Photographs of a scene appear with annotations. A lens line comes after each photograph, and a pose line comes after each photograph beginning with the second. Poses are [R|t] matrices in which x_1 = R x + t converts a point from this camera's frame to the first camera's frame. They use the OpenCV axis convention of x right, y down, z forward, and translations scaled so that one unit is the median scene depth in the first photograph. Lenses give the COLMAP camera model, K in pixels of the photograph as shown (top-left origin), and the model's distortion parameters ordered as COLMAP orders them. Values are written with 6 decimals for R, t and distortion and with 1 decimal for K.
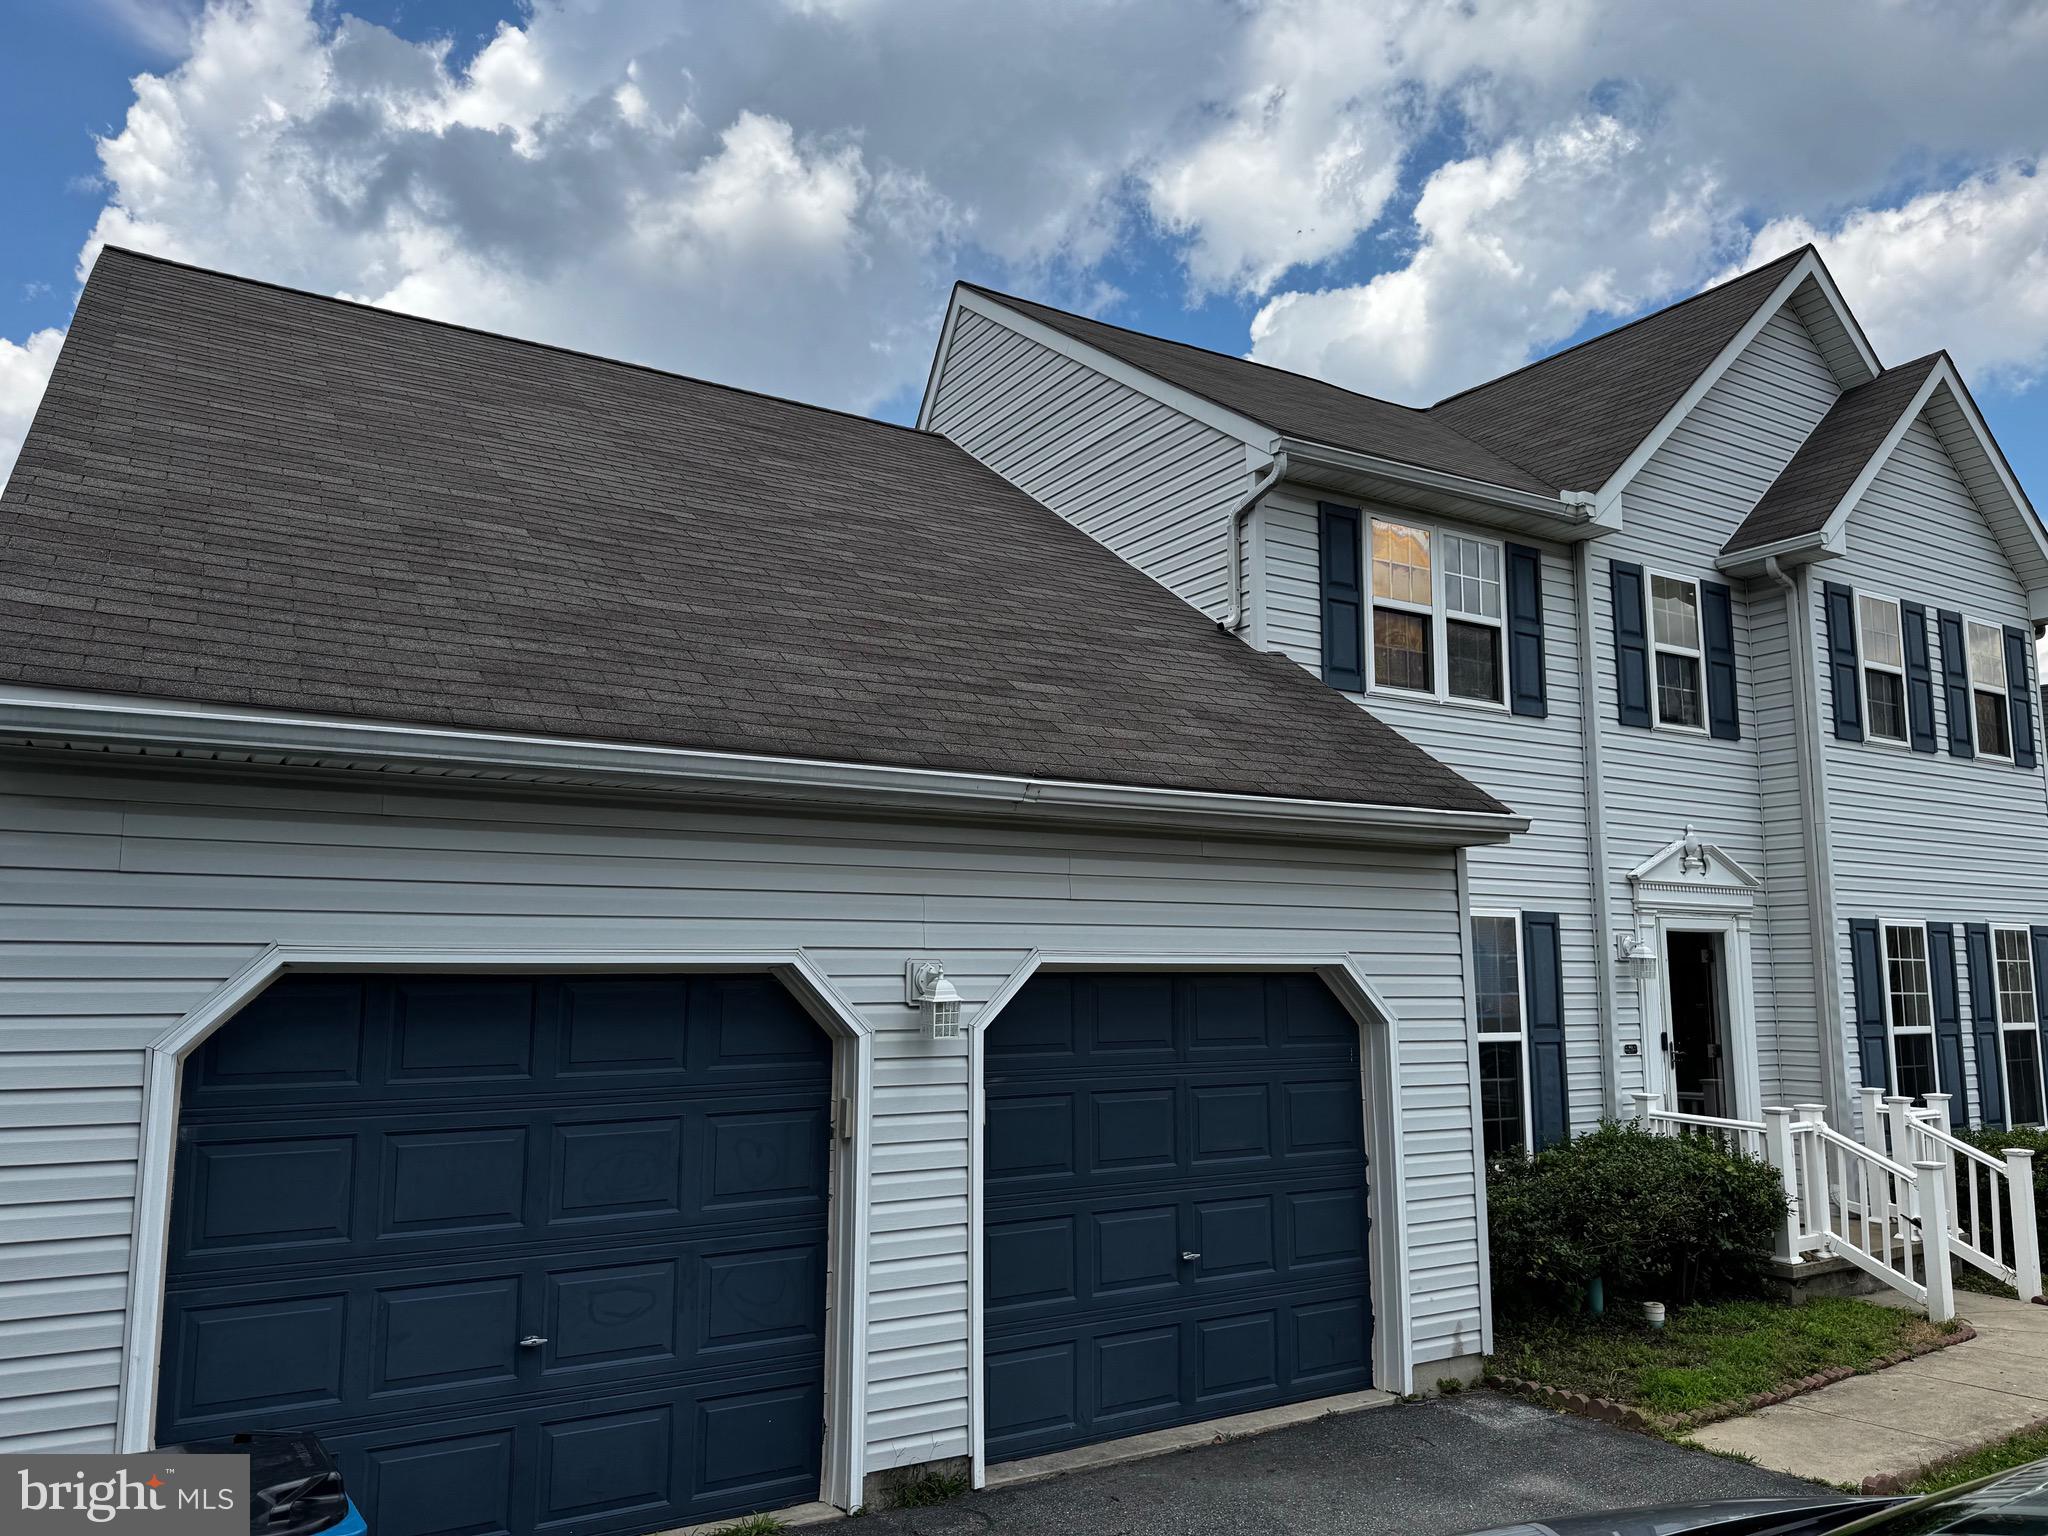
lens RADIAL K [[1434.9, 0, 1024.0], [0, 1434.9, 768.0], [0, 0, 1]] dist [-0.001314, -0.000443]
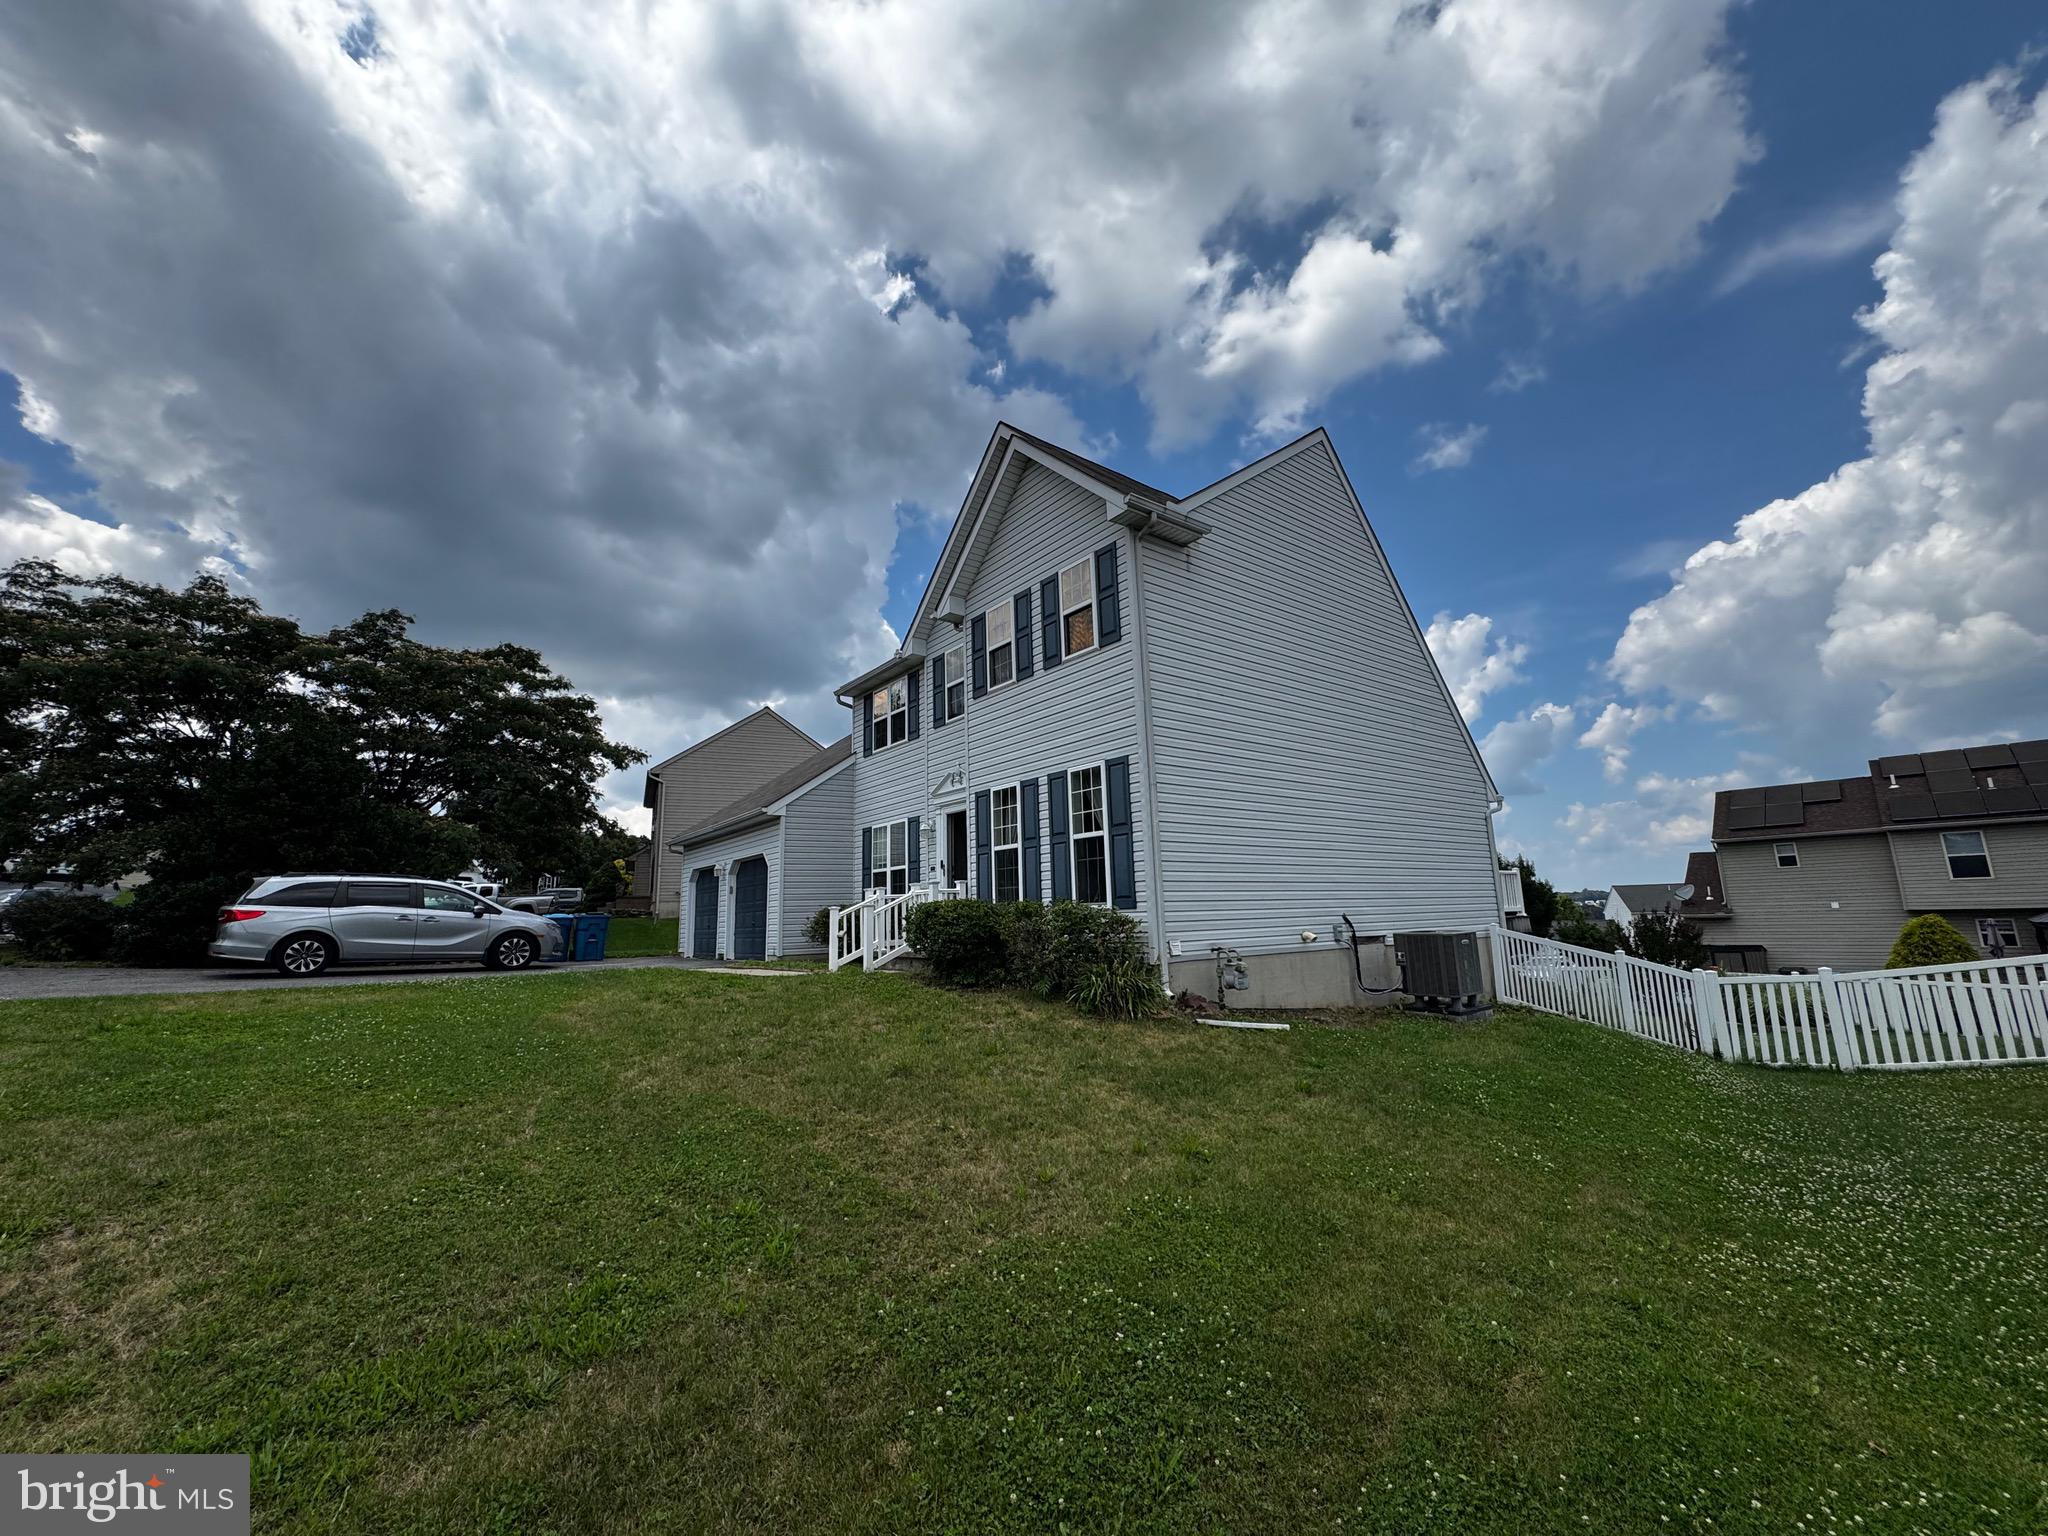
lens RADIAL K [[823.7, 0, 1024.0], [0, 823.7, 768.0], [0, 0, 1]] dist [0.001835, 0.000182]
pose [[0.111140, -0.187687, -0.975921, 1.578770], [0.166193, 0.971686, -0.167946, 0.255258], [0.979810, -0.143525, 0.139185, 0.875982]]
